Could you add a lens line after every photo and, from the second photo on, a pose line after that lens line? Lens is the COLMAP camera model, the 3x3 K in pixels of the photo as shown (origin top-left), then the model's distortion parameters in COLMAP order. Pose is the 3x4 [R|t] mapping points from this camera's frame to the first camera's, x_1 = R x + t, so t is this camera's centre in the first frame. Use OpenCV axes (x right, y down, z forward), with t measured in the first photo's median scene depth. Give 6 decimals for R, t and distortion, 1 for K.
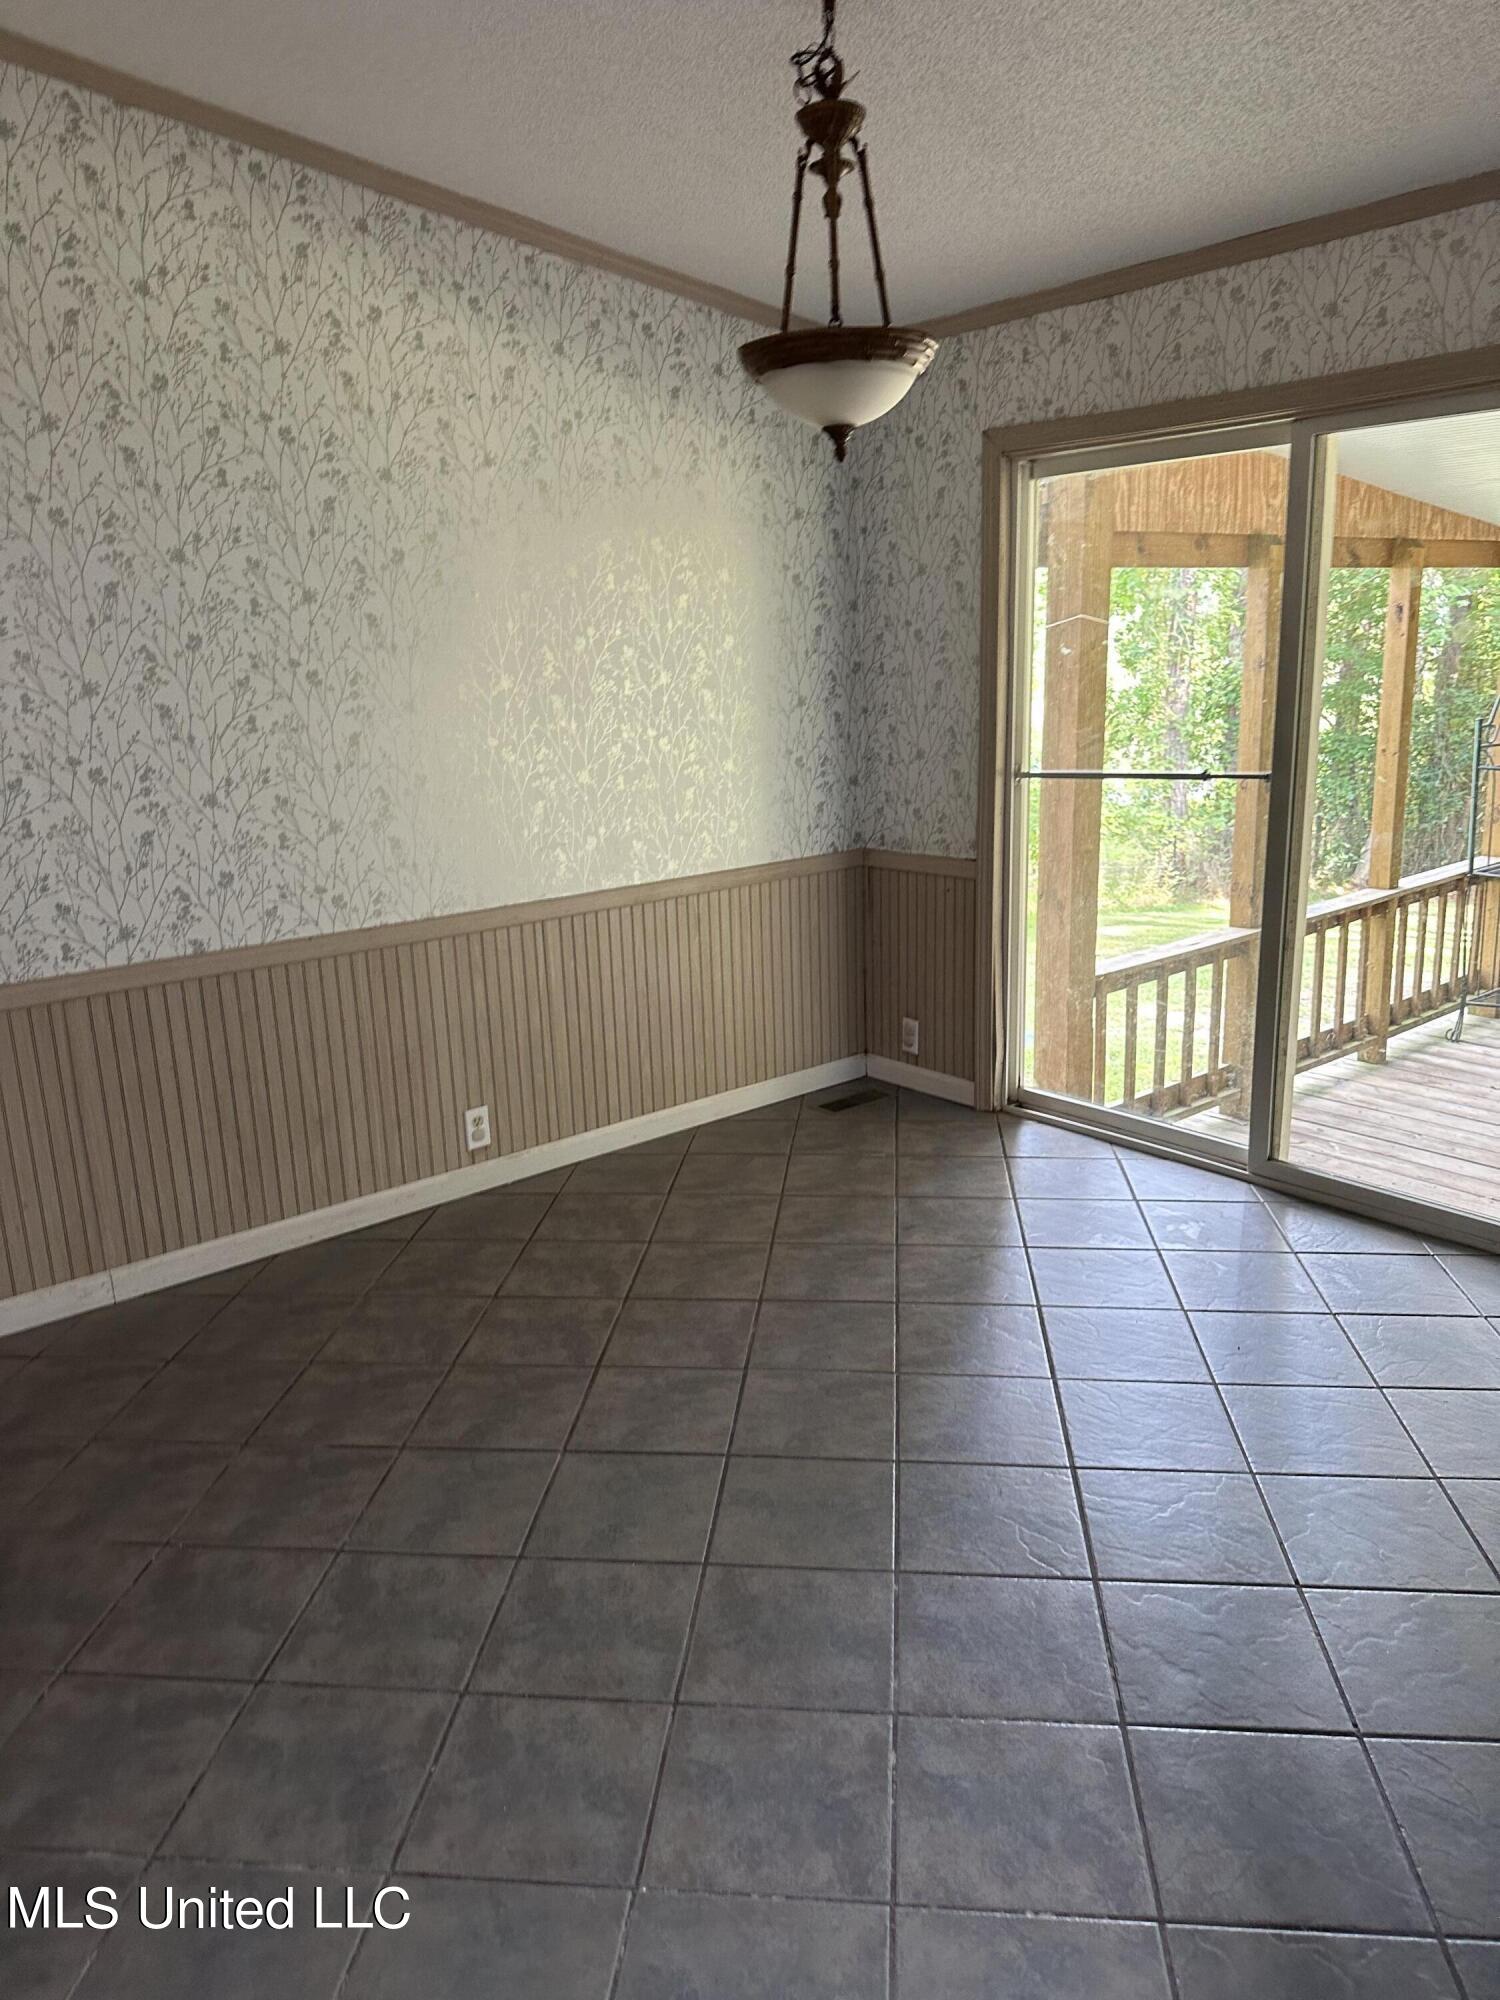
lens RADIAL K [[1414.7, 0, 739.0], [0, 1414.7, 993.7], [0, 0, 1]] dist [0.038968, -0.048868]
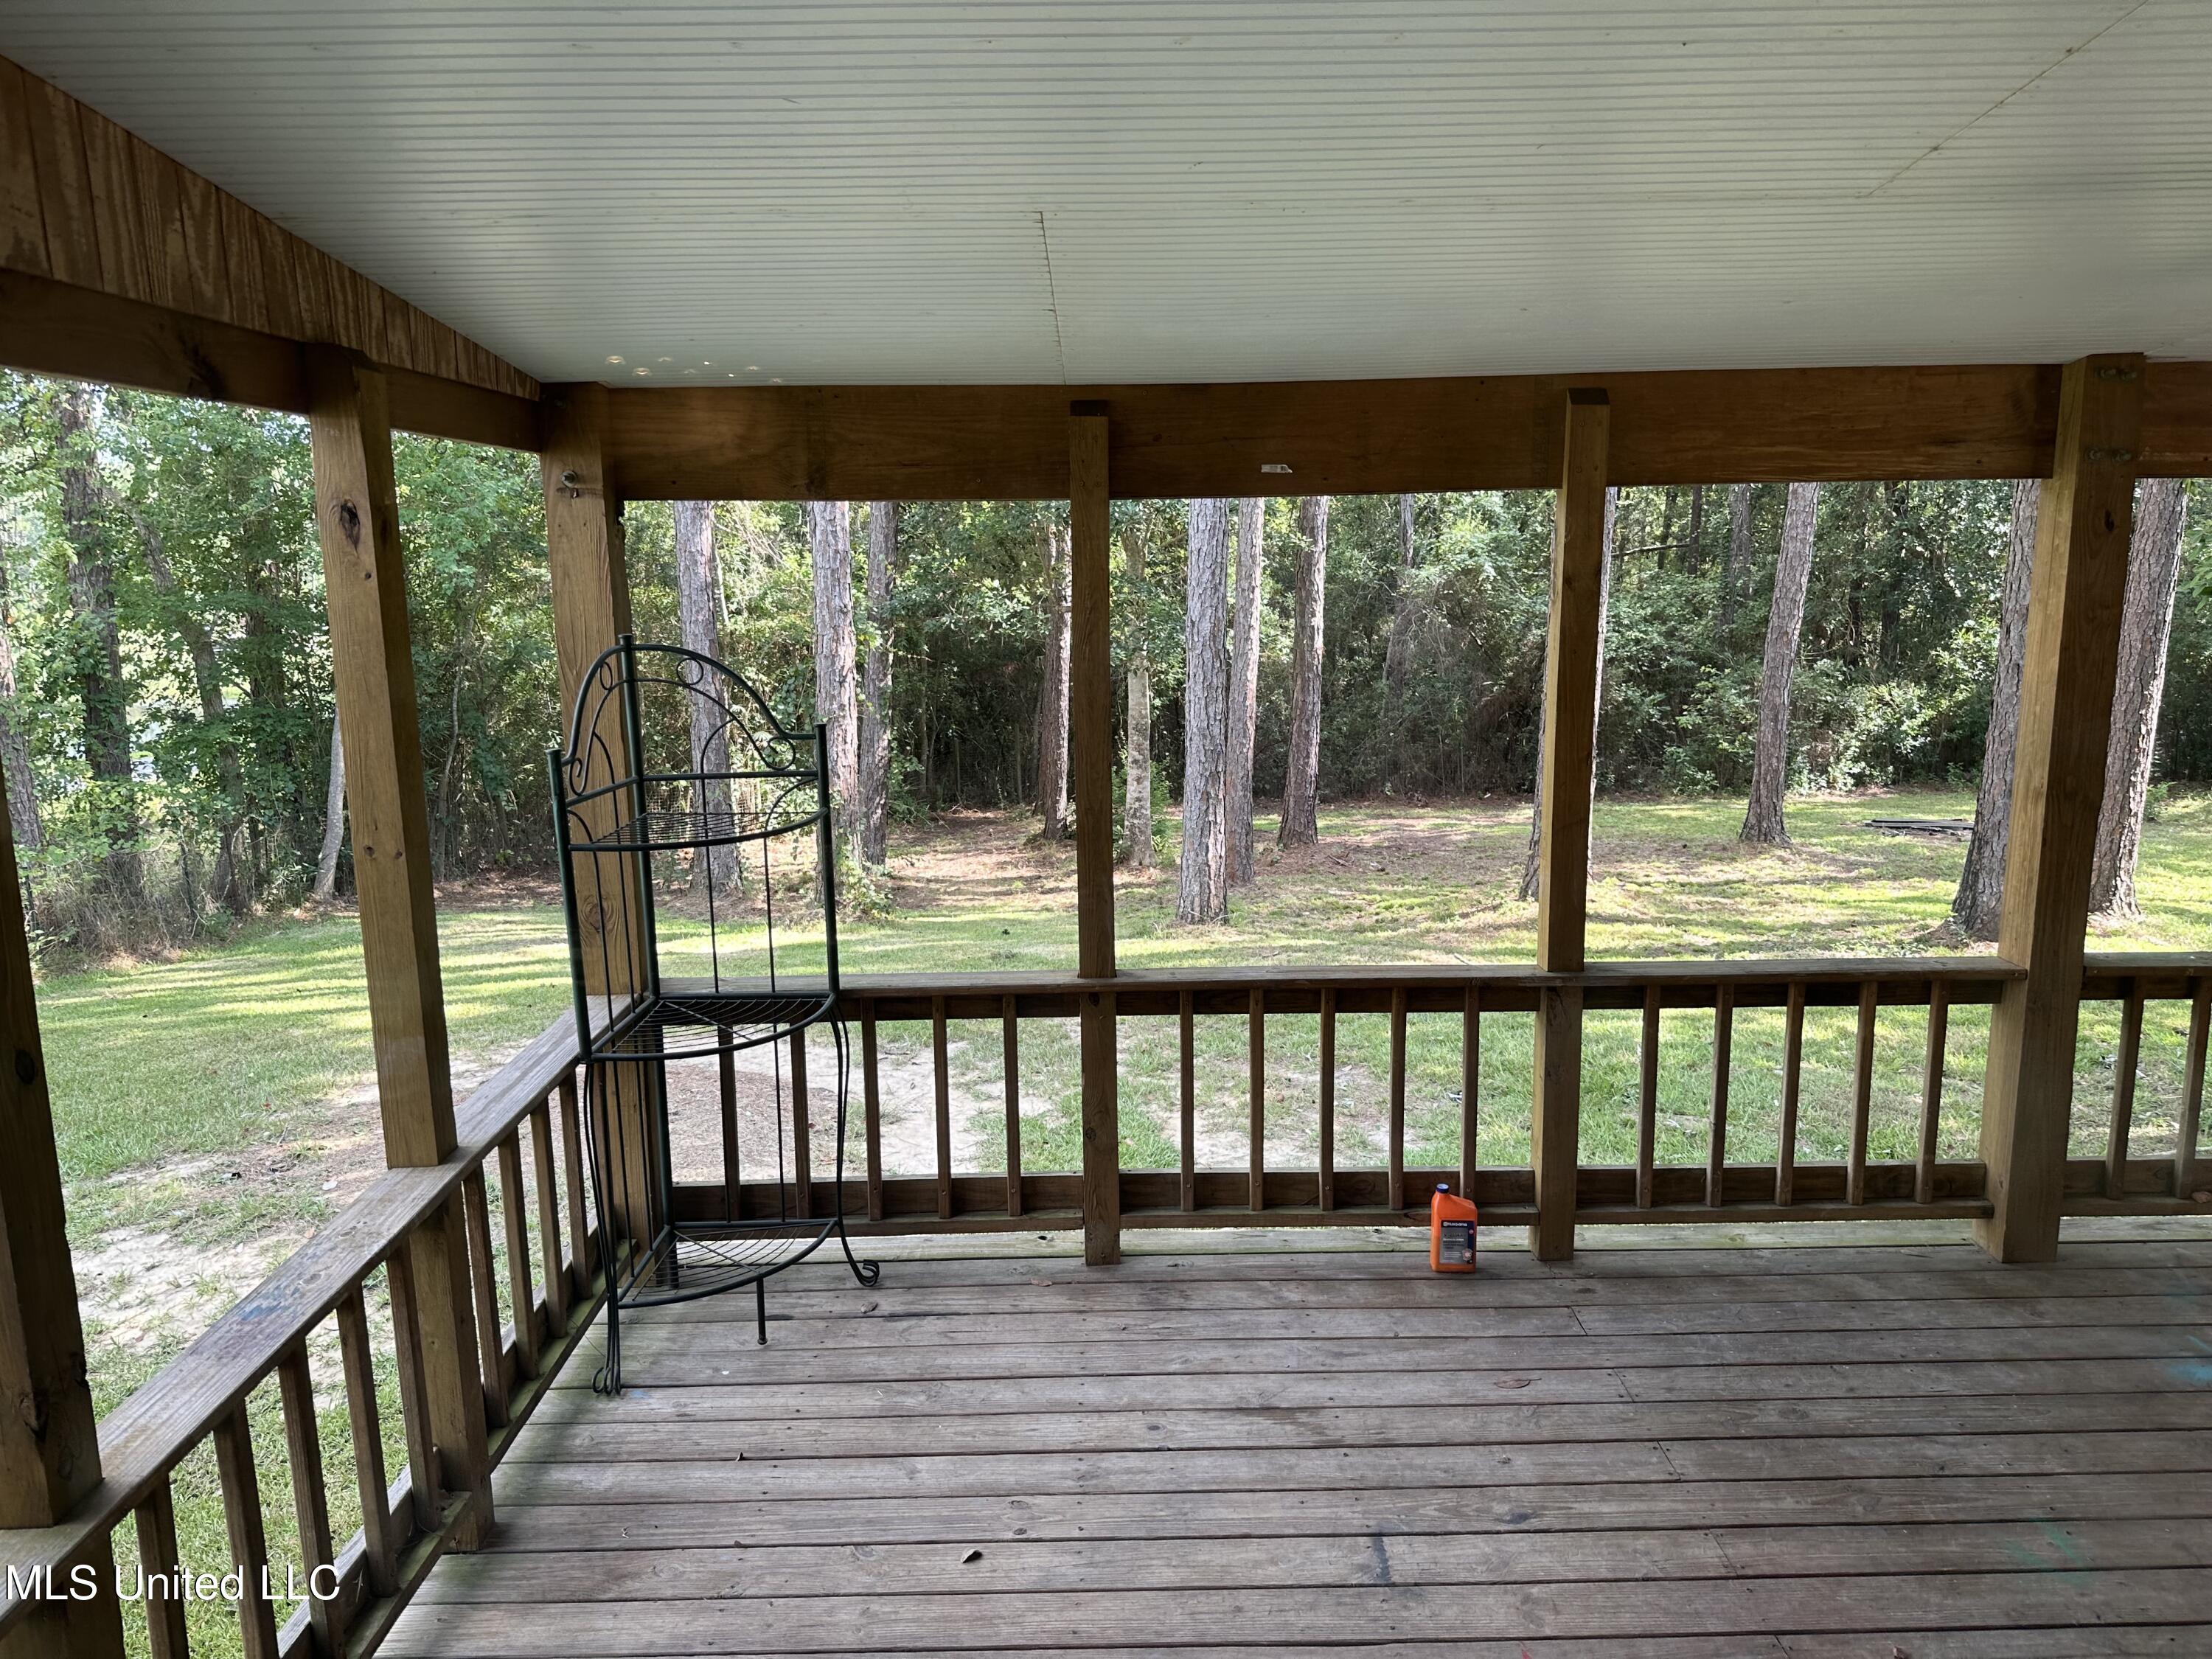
lens RADIAL K [[1564.7, 0, 1117.3], [0, 1564.7, 820.7], [0, 0, 1]] dist [0.038968, -0.048868]
pose [[0.628966, -0.110463, 0.769545, 0.255522], [0.182666, 0.983141, -0.008173, -0.145908], [-0.755668, 0.145710, 0.638540, 0.582959]]
